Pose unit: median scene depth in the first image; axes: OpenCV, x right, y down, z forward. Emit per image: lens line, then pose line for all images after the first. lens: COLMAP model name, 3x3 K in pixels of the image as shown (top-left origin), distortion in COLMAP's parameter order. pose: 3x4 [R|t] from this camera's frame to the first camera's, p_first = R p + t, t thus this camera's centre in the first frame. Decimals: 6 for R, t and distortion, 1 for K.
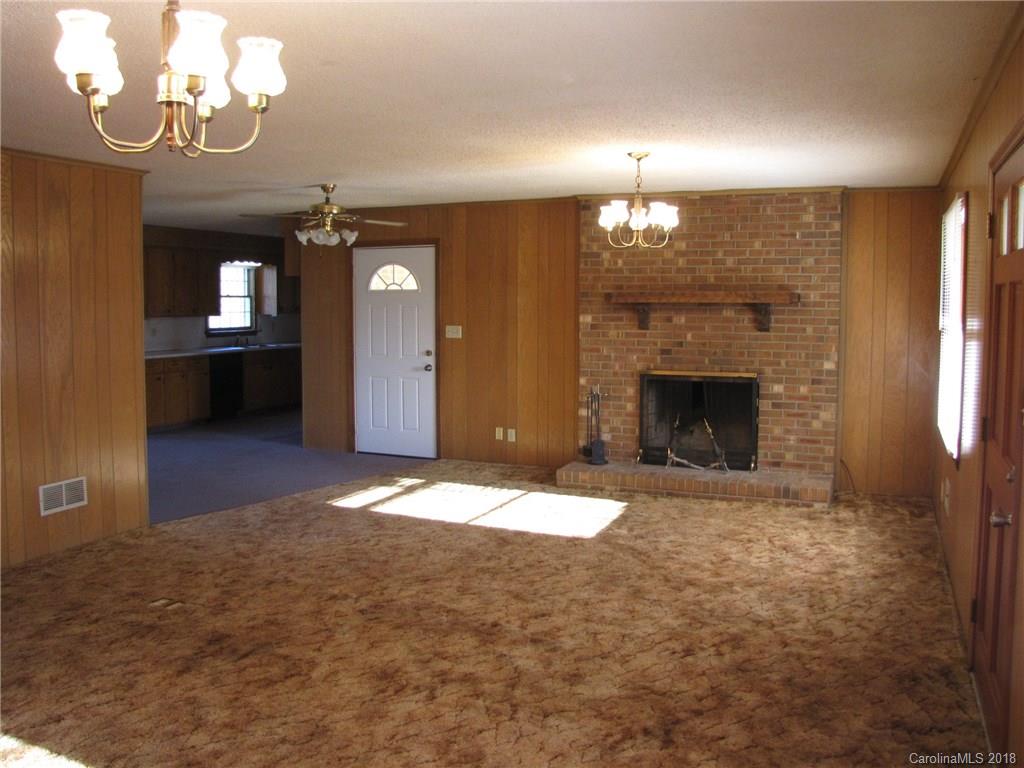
lens RADIAL K [[867.9, 0, 538.1], [0, 867.9, 376.2], [0, 0, 1]] dist [-0.182081, 0.153918]
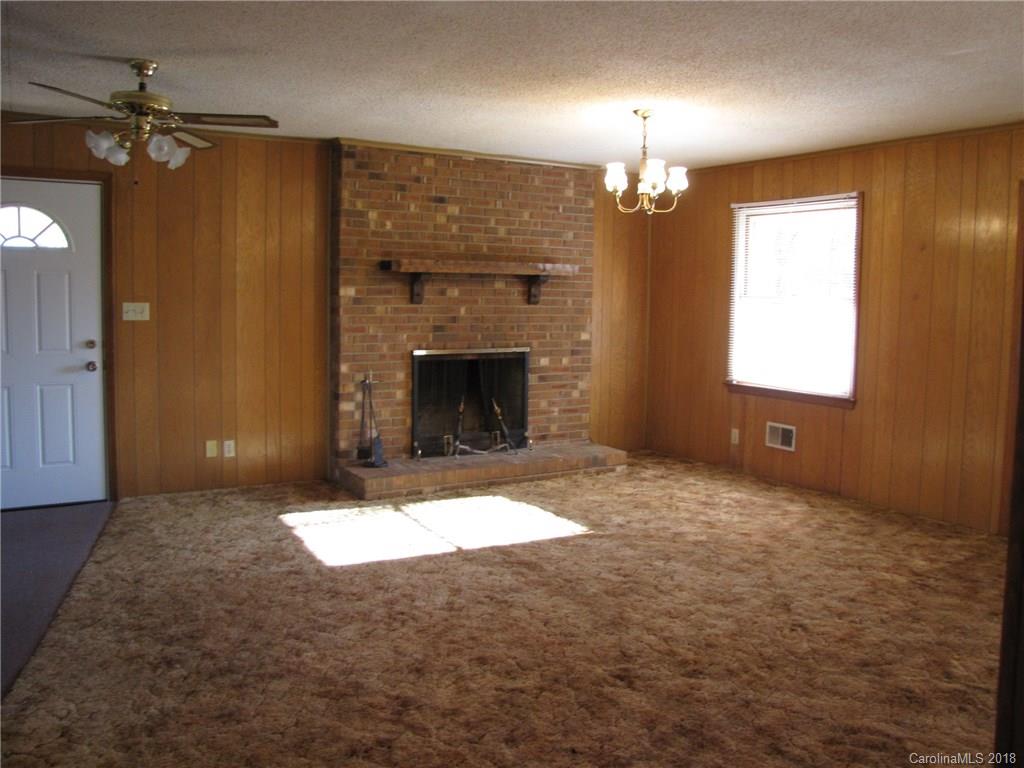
lens RADIAL K [[867.9, 0, 517.4], [0, 867.9, 374.0], [0, 0, 1]] dist [-0.182081, 0.153918]
pose [[0.585943, -0.066897, 0.807586, -0.552923], [0.055311, 0.997564, 0.042502, -0.015706], [-0.808462, 0.019765, 0.588216, 0.431564]]
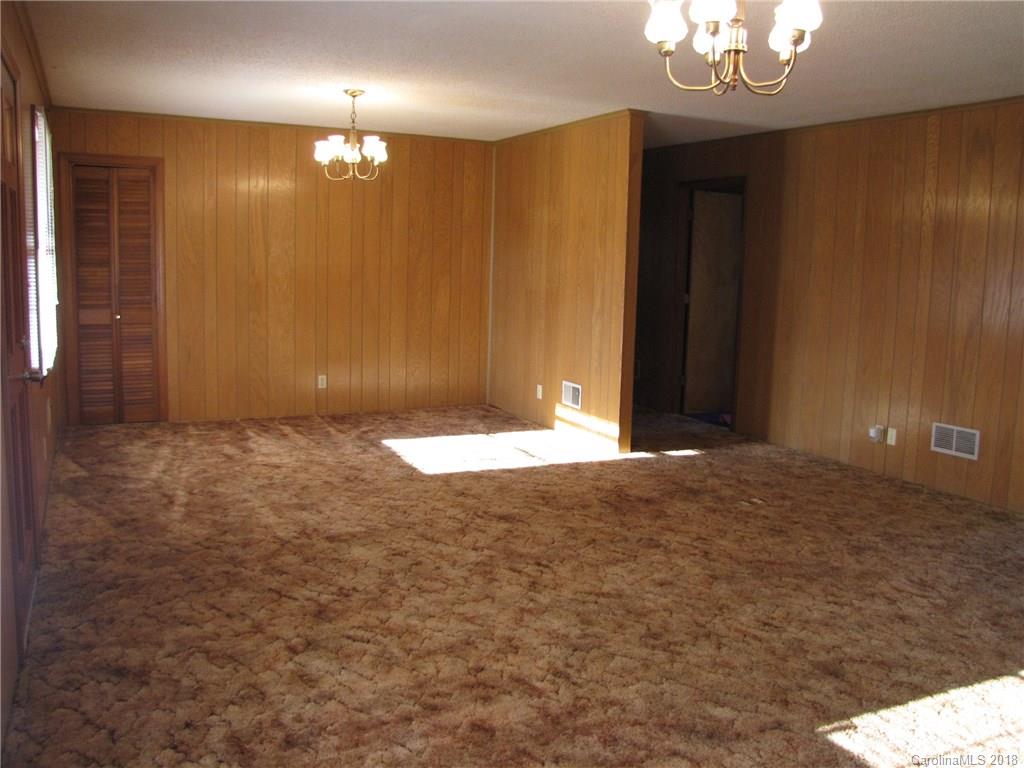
lens RADIAL K [[867.9, 0, 517.7], [0, 867.9, 384.4], [0, 0, 1]] dist [-0.182081, 0.153918]
pose [[-0.659054, 0.087344, -0.747007, 0.401478], [-0.091781, 0.976470, 0.195148, -0.054654], [0.746475, 0.197174, -0.635530, 0.933790]]
